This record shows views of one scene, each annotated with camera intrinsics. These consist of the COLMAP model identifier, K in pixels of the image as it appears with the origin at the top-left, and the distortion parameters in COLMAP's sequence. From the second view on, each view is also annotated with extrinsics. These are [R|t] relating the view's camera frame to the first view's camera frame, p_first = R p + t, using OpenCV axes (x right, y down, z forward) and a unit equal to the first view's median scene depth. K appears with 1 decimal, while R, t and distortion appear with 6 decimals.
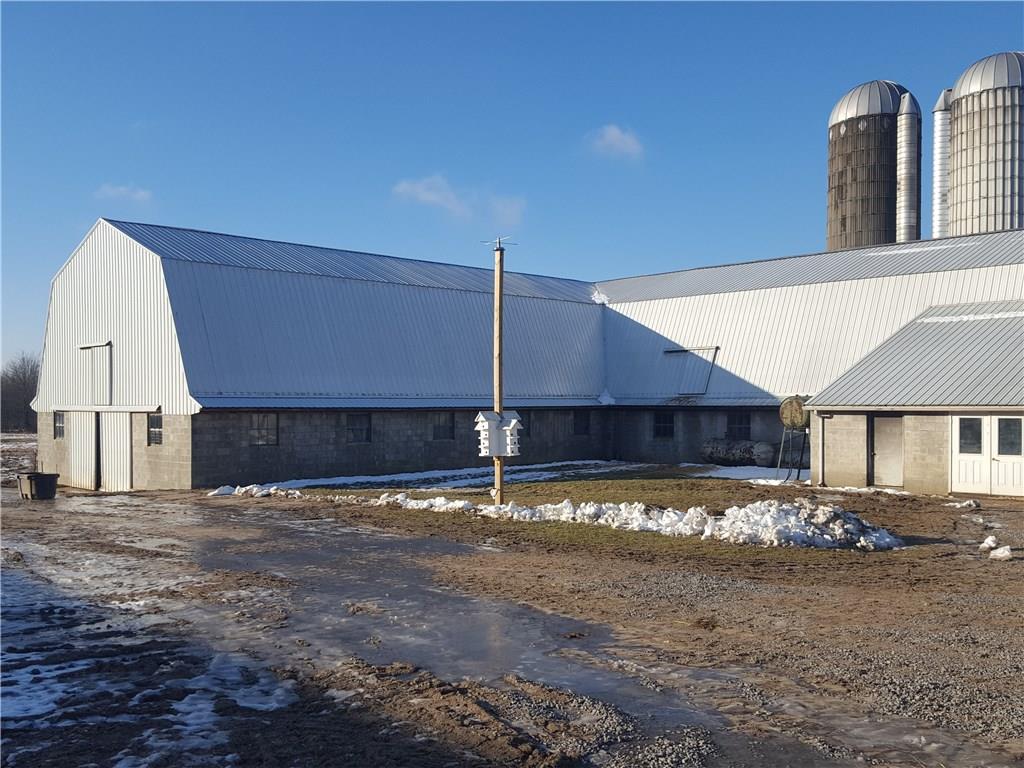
lens RADIAL K [[1030.7, 0, 510.9], [0, 1030.7, 407.3], [0, 0, 1]] dist [0.171605, -0.276479]
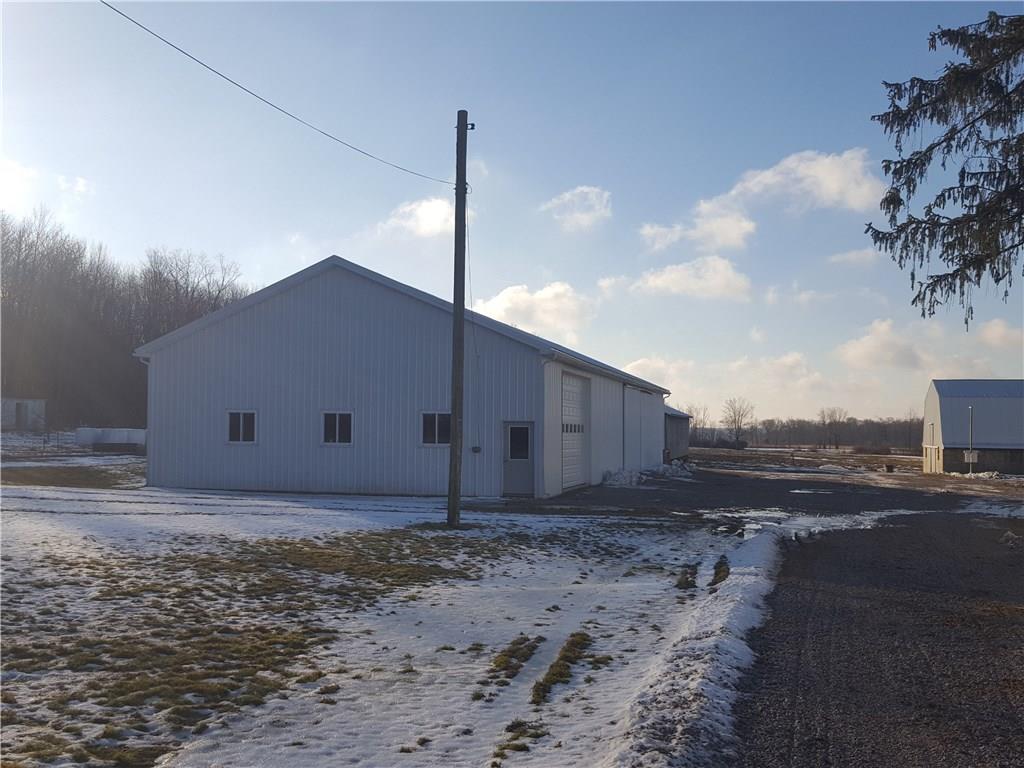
lens RADIAL K [[1030.7, 0, 510.9], [0, 1030.7, 407.3], [0, 0, 1]] dist [0.171605, -0.276479]
pose [[0.534504, -0.007924, -0.845129, 1.602202], [-0.019217, 0.999584, -0.021526, -0.025796], [0.844948, 0.027747, 0.534129, -1.688800]]
